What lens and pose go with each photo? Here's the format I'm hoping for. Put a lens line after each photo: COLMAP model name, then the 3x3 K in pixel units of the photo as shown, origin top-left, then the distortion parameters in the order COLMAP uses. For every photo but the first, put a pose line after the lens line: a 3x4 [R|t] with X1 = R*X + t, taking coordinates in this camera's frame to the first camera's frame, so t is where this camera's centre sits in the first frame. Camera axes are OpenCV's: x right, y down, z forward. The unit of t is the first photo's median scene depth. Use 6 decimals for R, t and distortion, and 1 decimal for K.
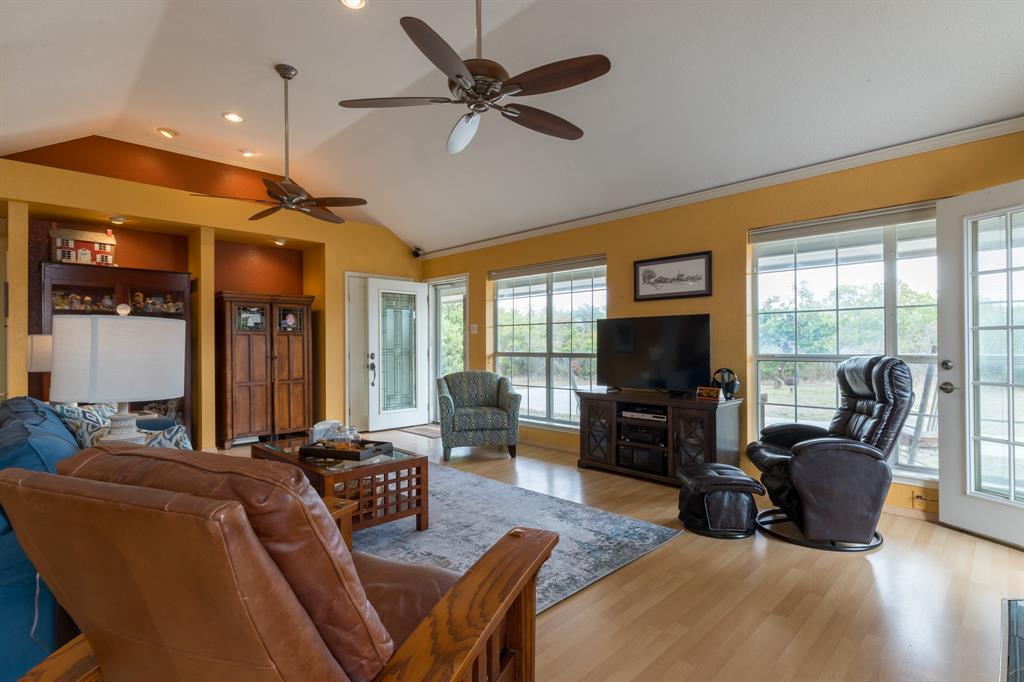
lens RADIAL K [[498.8, 0, 514.4], [0, 498.8, 341.0], [0, 0, 1]] dist [0.001289, 0.000354]
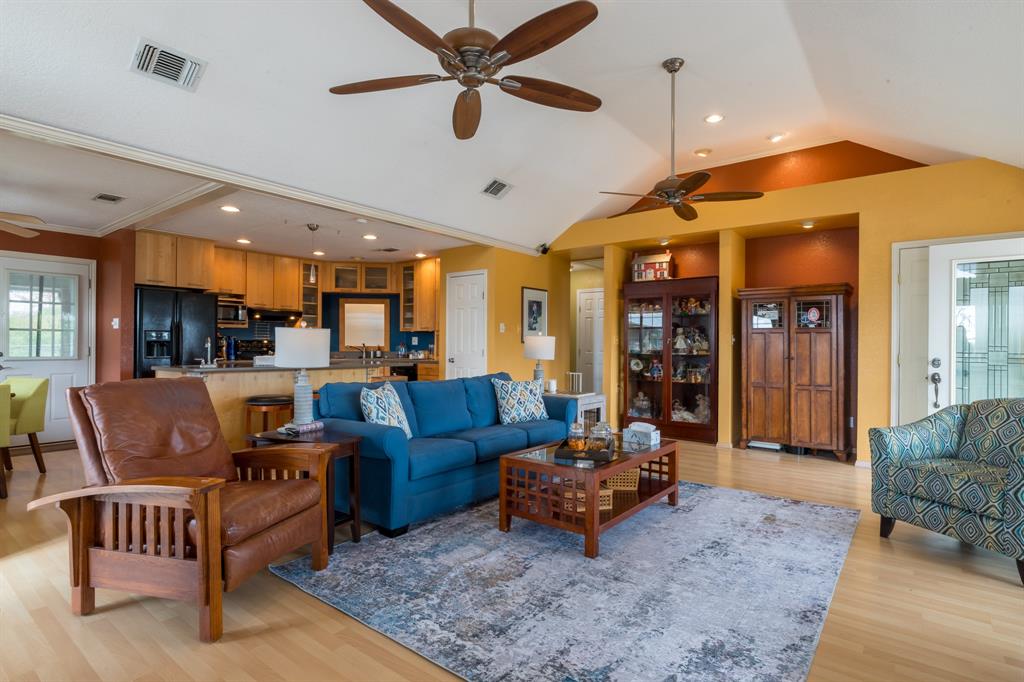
lens RADIAL K [[516.0, 0, 512.7], [0, 516.0, 342.7], [0, 0, 1]] dist [-0.000427, 0.000151]
pose [[0.126242, 0.006245, -0.991980, 0.427856], [-0.001561, 0.999980, 0.006097, 0.000597], [0.991998, 0.000779, 0.126250, 0.468825]]
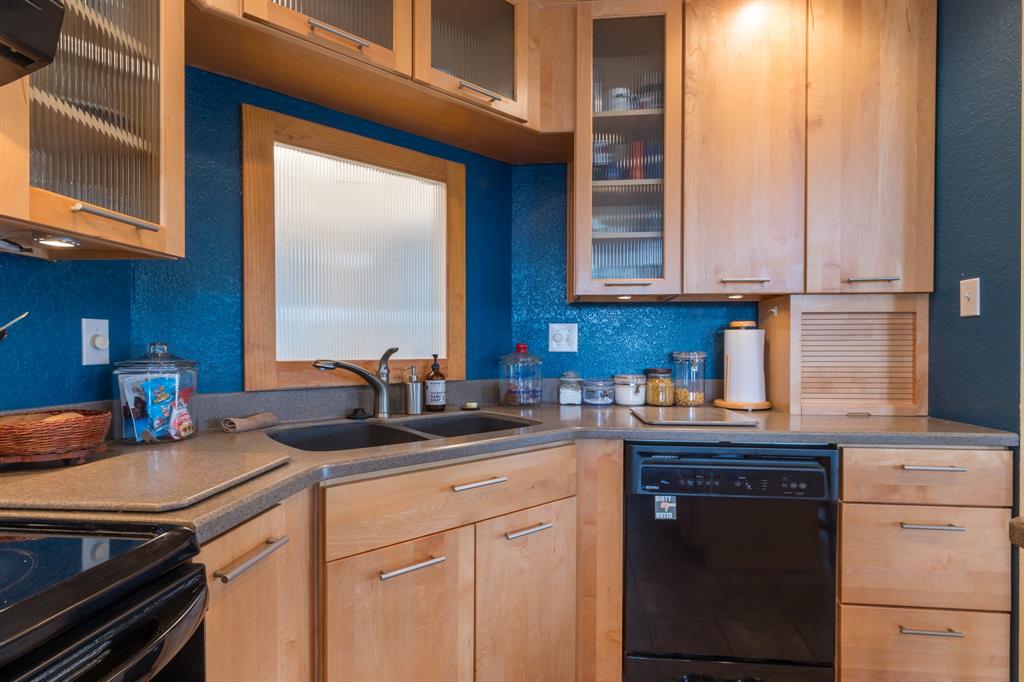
lens RADIAL K [[499.4, 0, 517.6], [0, 499.4, 353.7], [0, 0, 1]] dist [-0.001185, 0.000354]
pose [[0.635277, 0.021333, -0.771989, -0.973316], [-0.005483, 0.999718, 0.023114, 0.009848], [0.772265, -0.010452, 0.635215, 0.055676]]
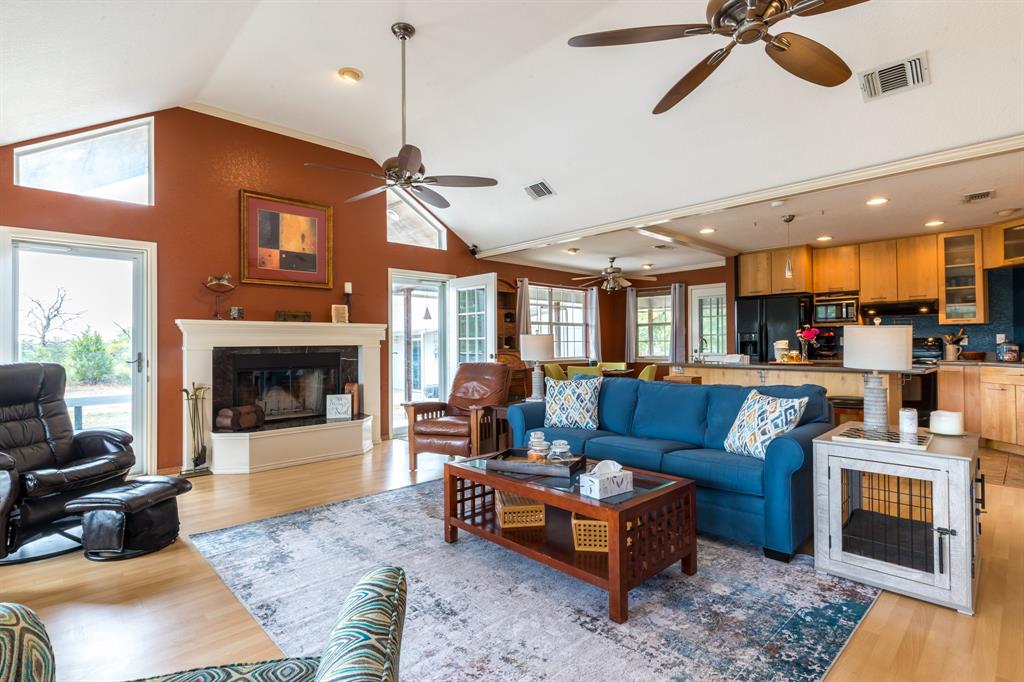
lens RADIAL K [[499.5, 0, 514.1], [0, 499.5, 336.6], [0, 0, 1]] dist [0.000423, 0.000561]
pose [[-0.999728, 0.018140, 0.014649, -0.202055], [0.017821, 0.999607, -0.021657, 0.010149], [-0.015036, -0.021390, -0.999658, 1.213242]]
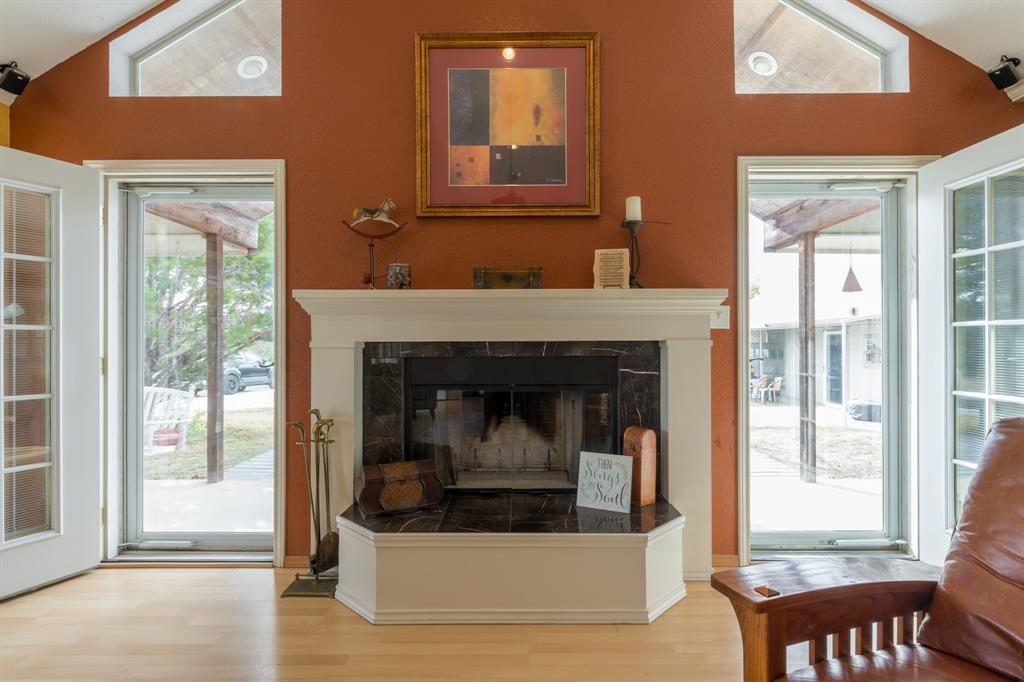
lens RADIAL K [[499.5, 0, 514.1], [0, 499.5, 336.6], [0, 0, 1]] dist [0.000423, 0.000561]
pose [[-0.706998, 0.020516, 0.706918, -0.074784], [0.004795, 0.999695, -0.024217, 0.006431], [-0.707200, -0.013731, -0.706881, 0.514919]]
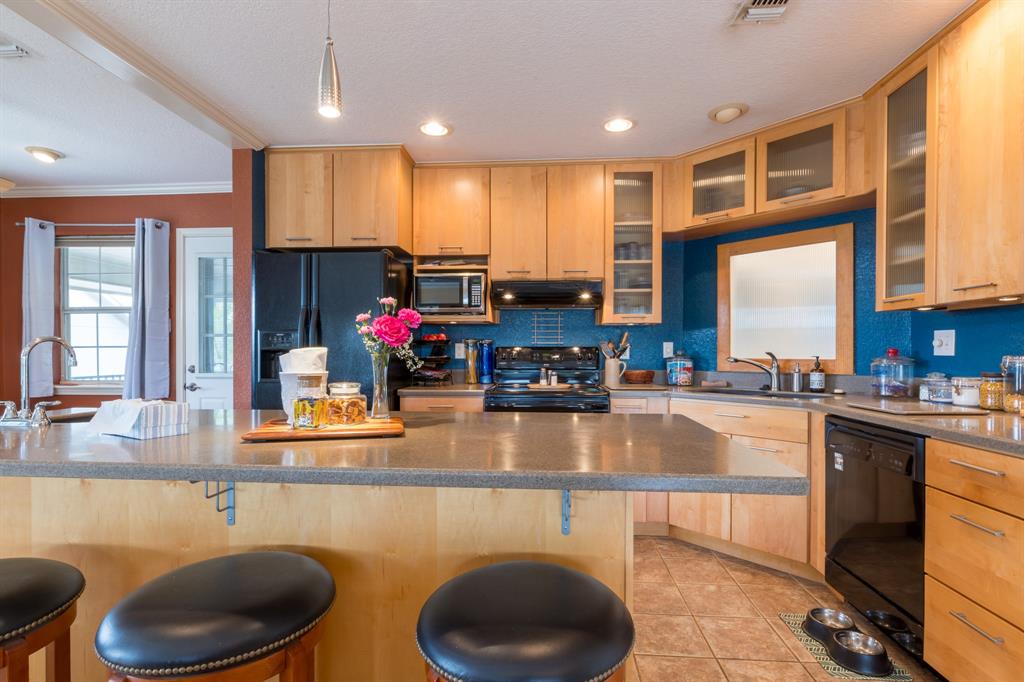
lens RADIAL K [[502.2, 0, 516.5], [0, 502.2, 356.8], [0, 0, 1]] dist [-0.001243, -0.000386]
pose [[-0.752092, 0.016544, -0.658850, -0.647888], [0.009946, 0.999856, 0.013754, 0.008401], [0.658983, 0.003792, -0.752148, 0.457809]]
